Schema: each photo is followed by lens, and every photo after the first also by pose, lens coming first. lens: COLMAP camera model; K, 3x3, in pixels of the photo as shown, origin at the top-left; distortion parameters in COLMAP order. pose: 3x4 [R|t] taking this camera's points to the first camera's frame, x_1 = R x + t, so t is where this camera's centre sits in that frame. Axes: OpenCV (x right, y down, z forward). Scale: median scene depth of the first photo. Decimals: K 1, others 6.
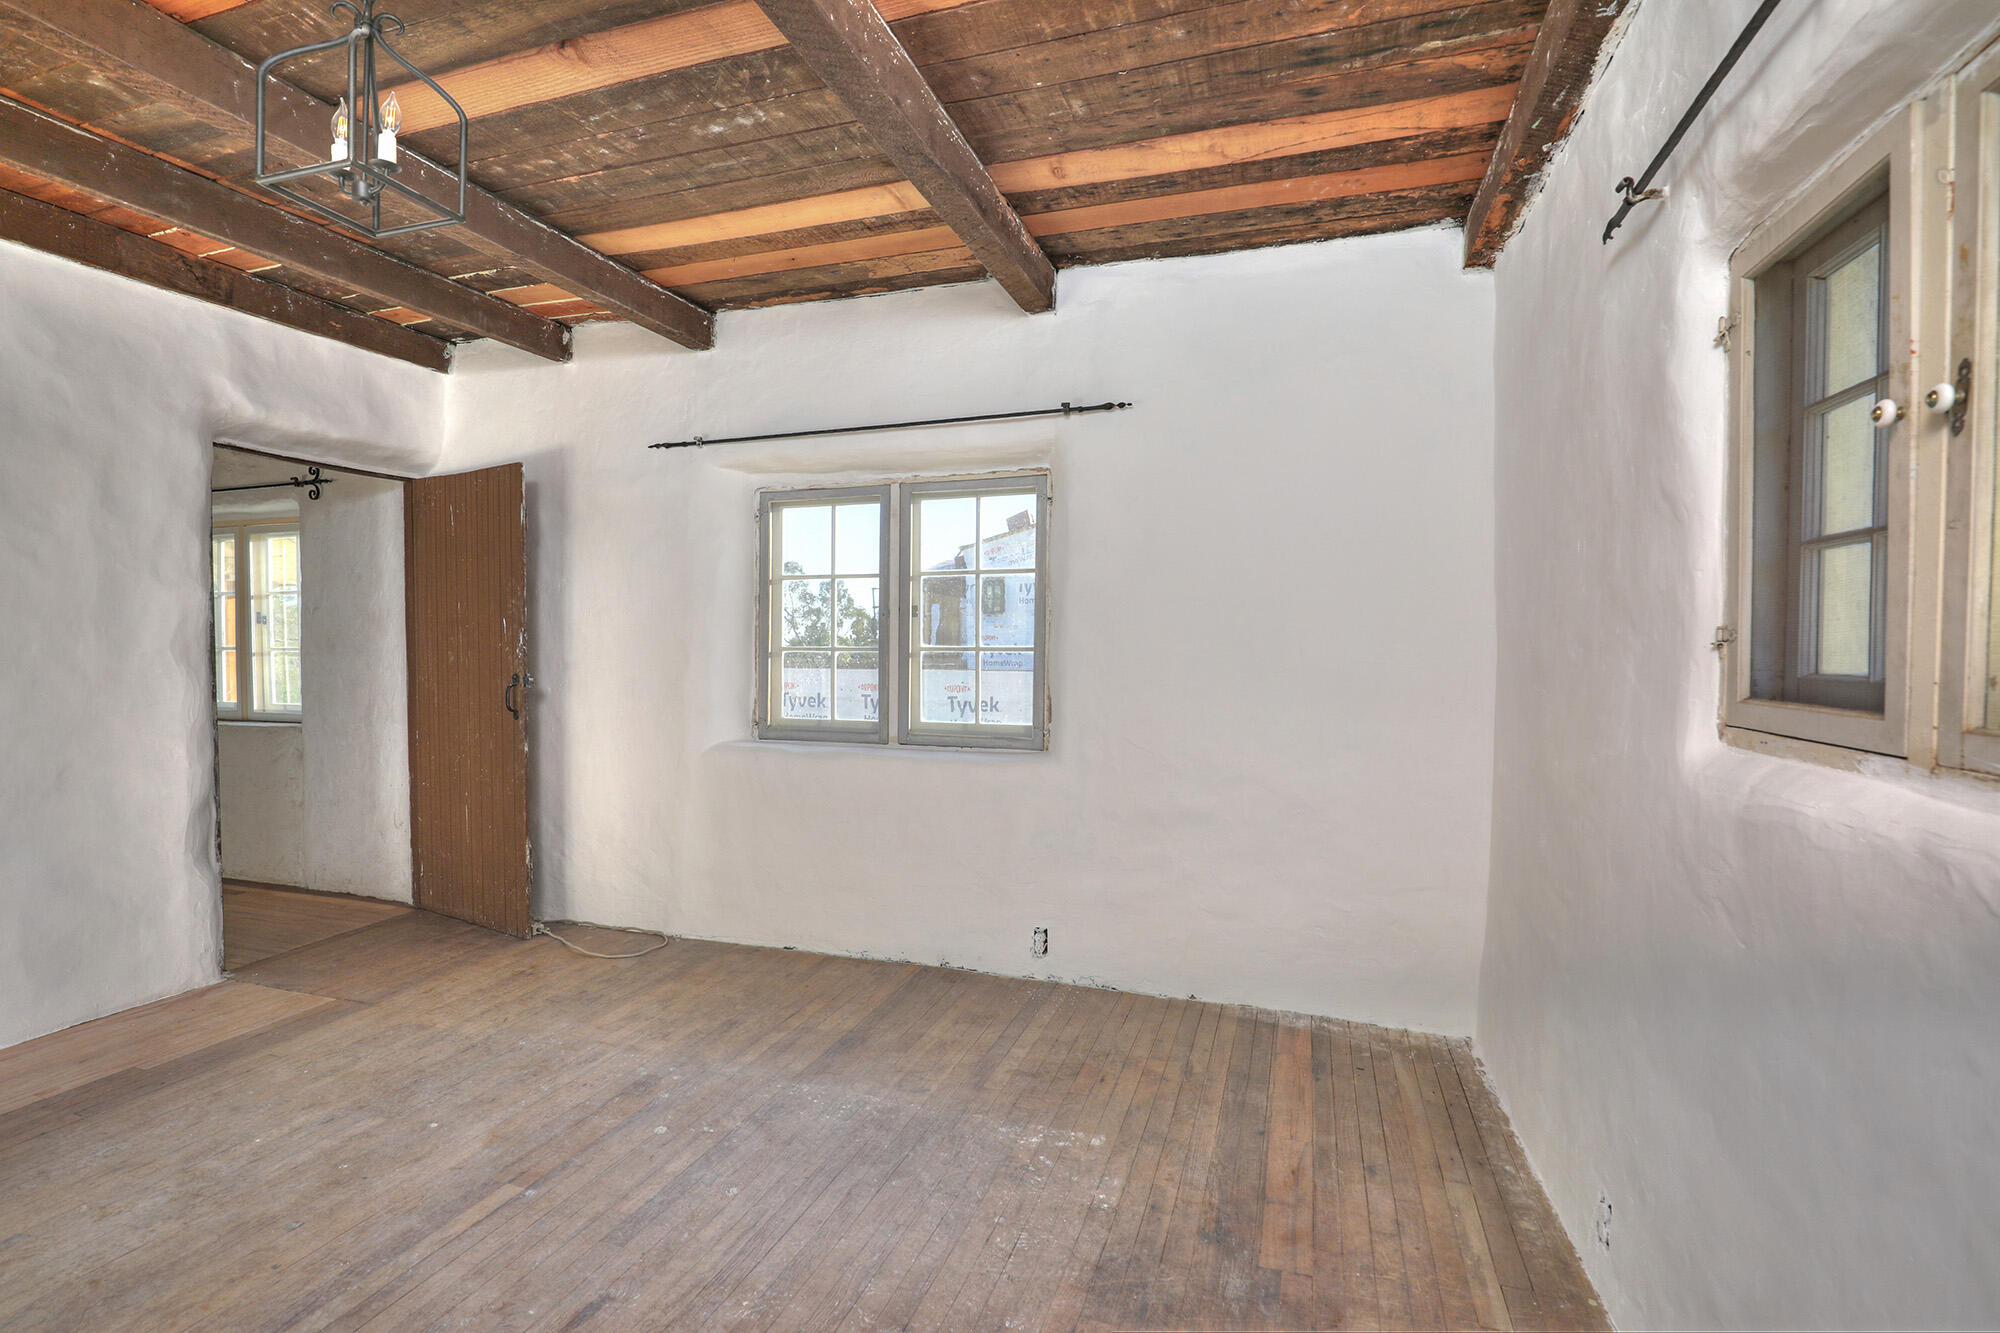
lens RADIAL K [[895.7, 0, 1000.0], [0, 895.7, 666.5], [0, 0, 1]] dist [-0.027730, 0.000173]
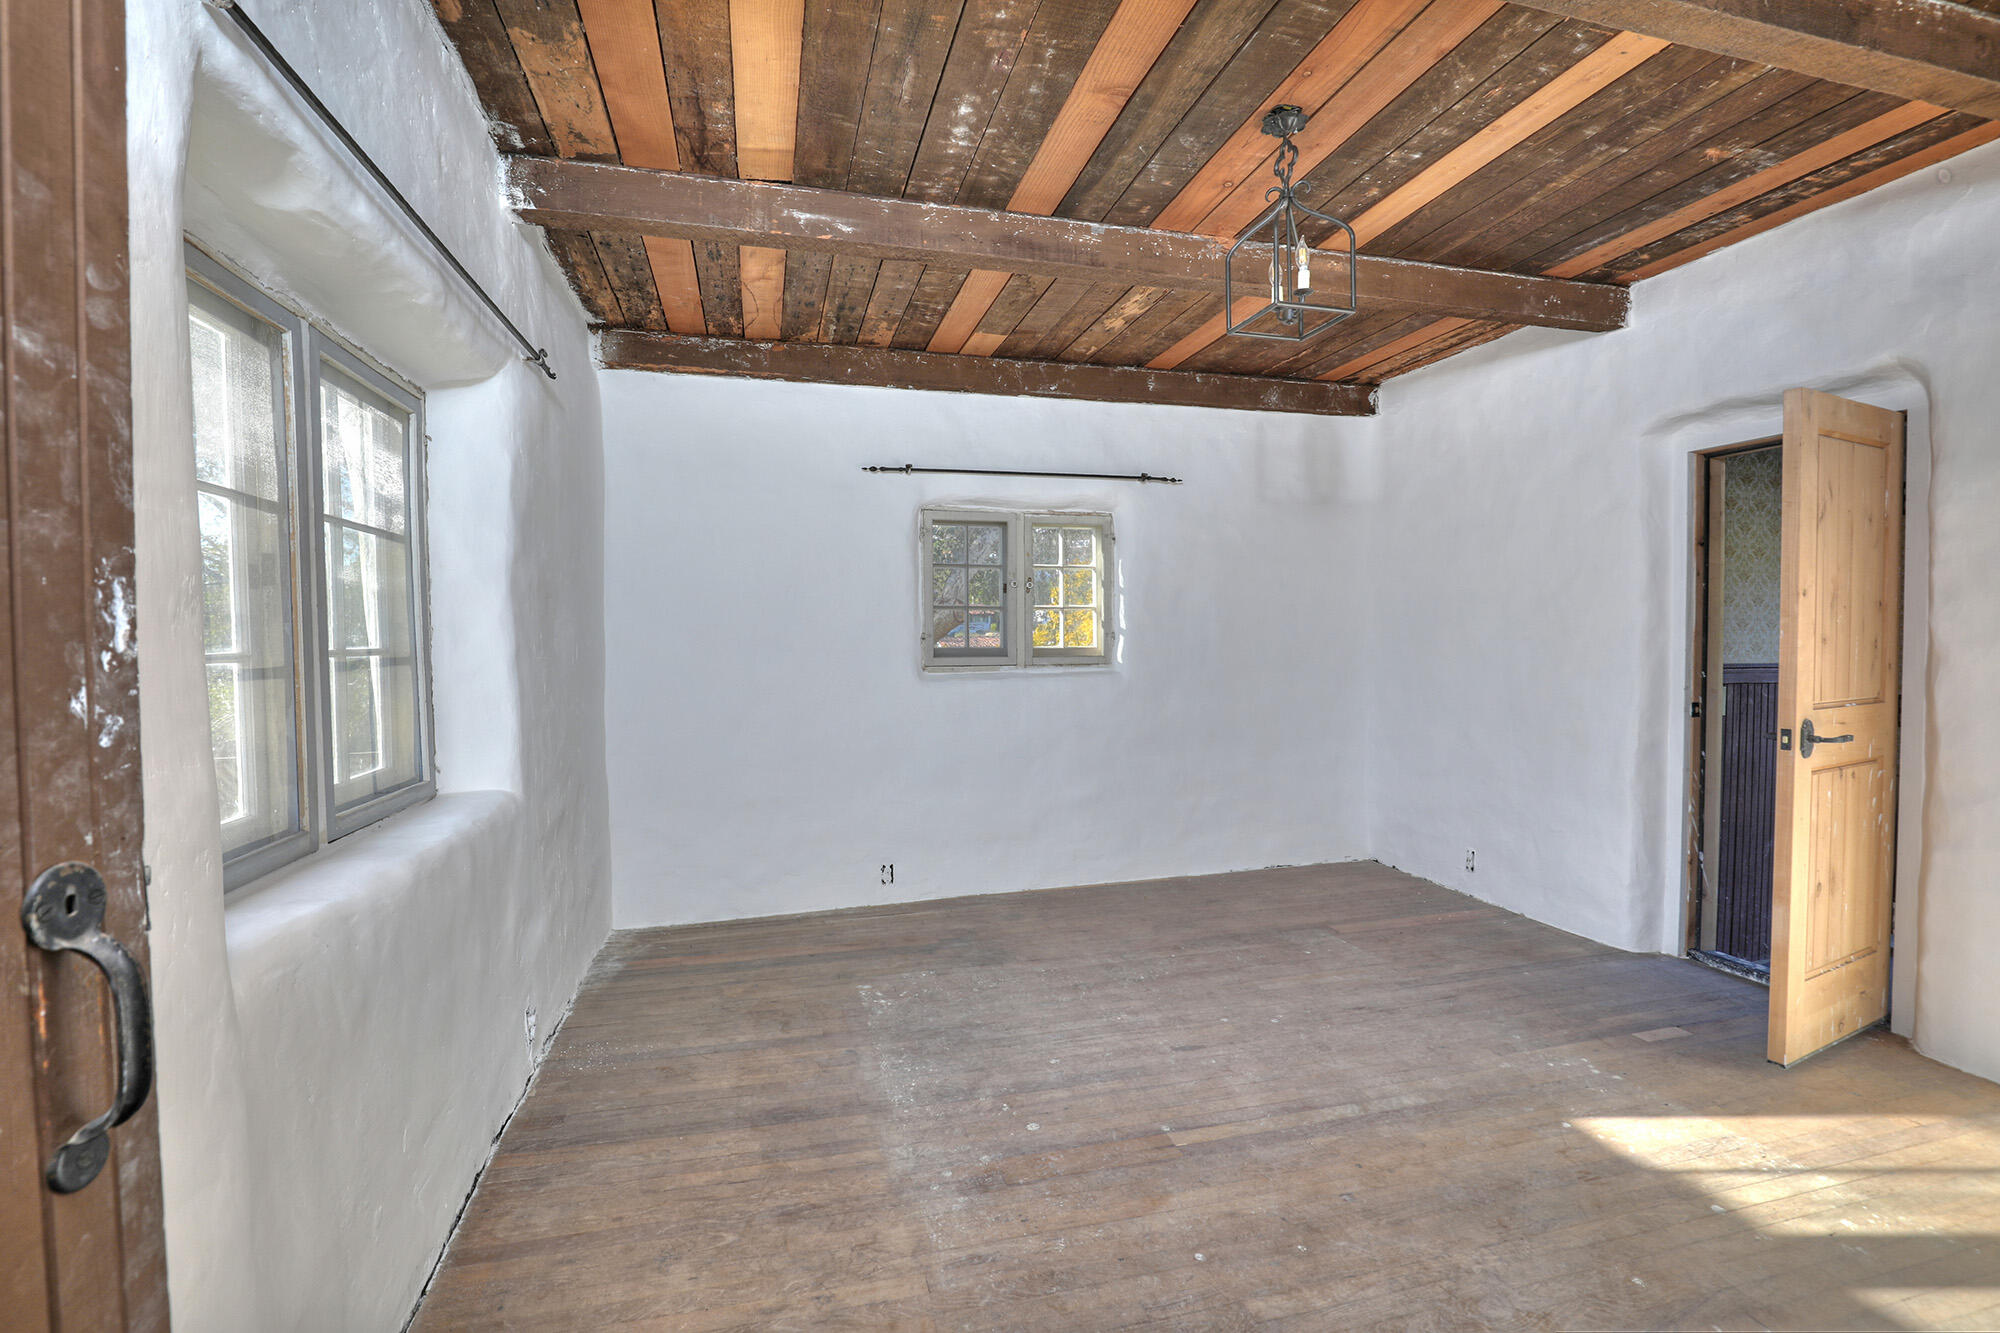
lens RADIAL K [[895.7, 0, 1000.0], [0, 895.7, 666.5], [0, 0, 1]] dist [-0.027730, 0.000173]
pose [[-0.530050, -0.024692, 0.847607, -1.076428], [0.028665, 0.998483, 0.047014, -0.037599], [-0.847482, 0.049217, -0.528538, 1.377689]]
